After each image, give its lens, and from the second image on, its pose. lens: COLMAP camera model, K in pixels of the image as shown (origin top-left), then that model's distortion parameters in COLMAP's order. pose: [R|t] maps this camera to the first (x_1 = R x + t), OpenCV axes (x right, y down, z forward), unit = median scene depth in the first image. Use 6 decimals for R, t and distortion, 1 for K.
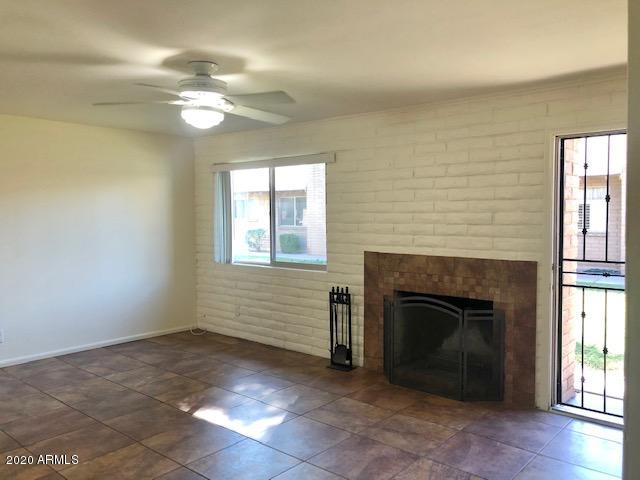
lens RADIAL K [[534.1, 0, 322.6], [0, 534.1, 235.5], [0, 0, 1]] dist [0.070852, -0.041983]
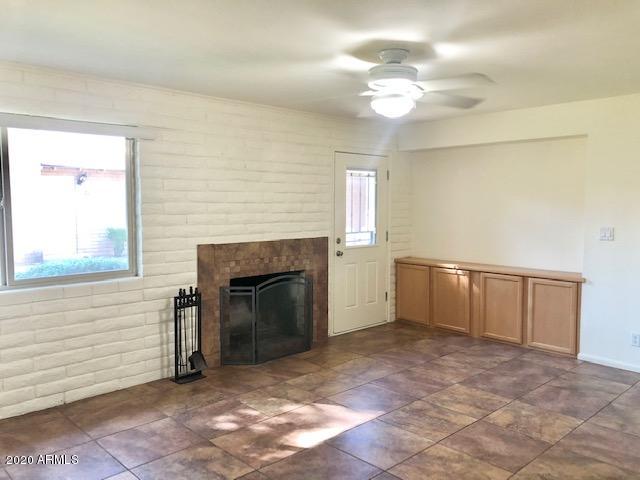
lens RADIAL K [[534.1, 0, 321.2], [0, 534.1, 239.1], [0, 0, 1]] dist [0.070852, -0.041983]
pose [[0.082784, -0.067685, 0.994266, -0.917259], [0.041904, 0.997045, 0.064385, -0.034328], [-0.995686, 0.036333, 0.085375, 0.792137]]
